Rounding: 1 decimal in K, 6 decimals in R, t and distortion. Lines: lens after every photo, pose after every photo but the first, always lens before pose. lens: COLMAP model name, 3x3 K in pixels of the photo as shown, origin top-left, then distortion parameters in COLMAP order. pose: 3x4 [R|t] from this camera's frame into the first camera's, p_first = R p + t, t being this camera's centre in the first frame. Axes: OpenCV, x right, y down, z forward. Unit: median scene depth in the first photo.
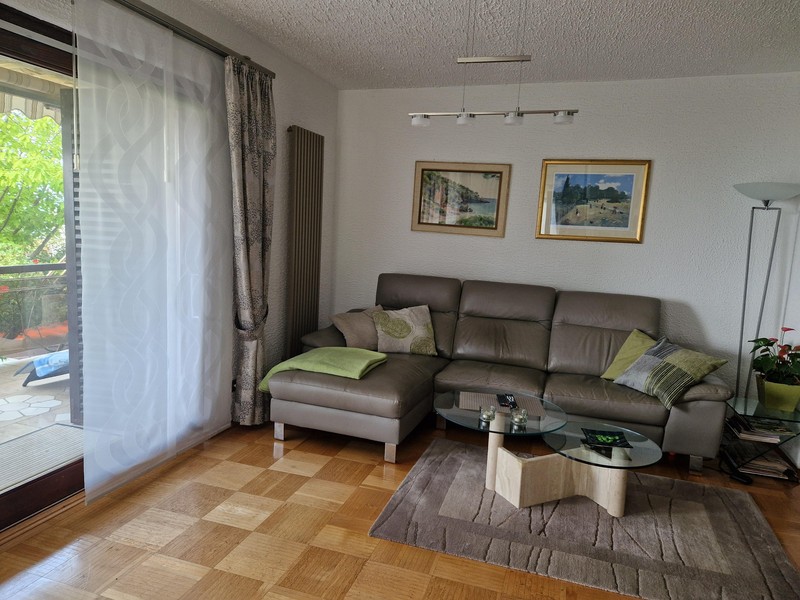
lens RADIAL K [[538.4, 0, 400.0], [0, 538.4, 300.0], [0, 0, 1]] dist [0.101320, -0.000112]
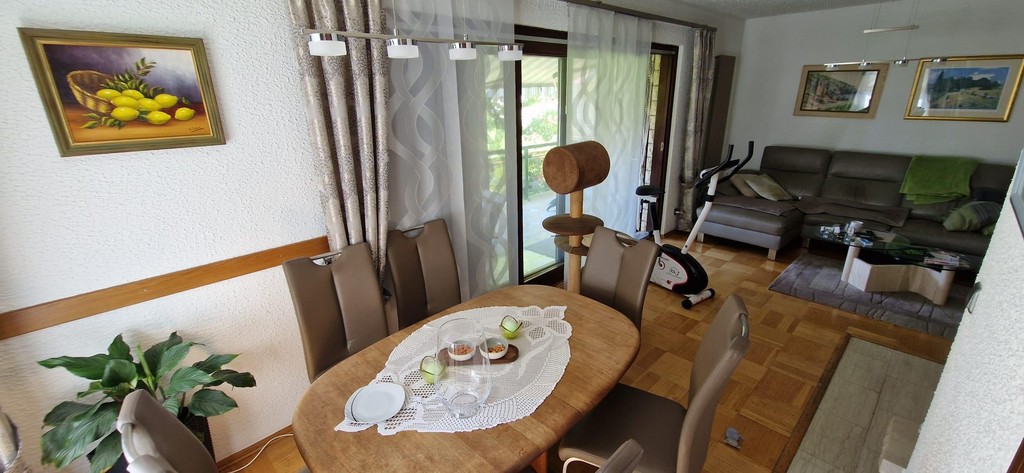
lens RADIAL K [[408.5, 0, 512.0], [0, 408.5, 236.5], [0, 0, 1]] dist [-0.000698, -0.006779]
pose [[0.882801, 0.089730, -0.461098, -0.132837], [0.000289, 0.981482, 0.191552, -0.023725], [0.469748, -0.169235, 0.866427, -0.422025]]
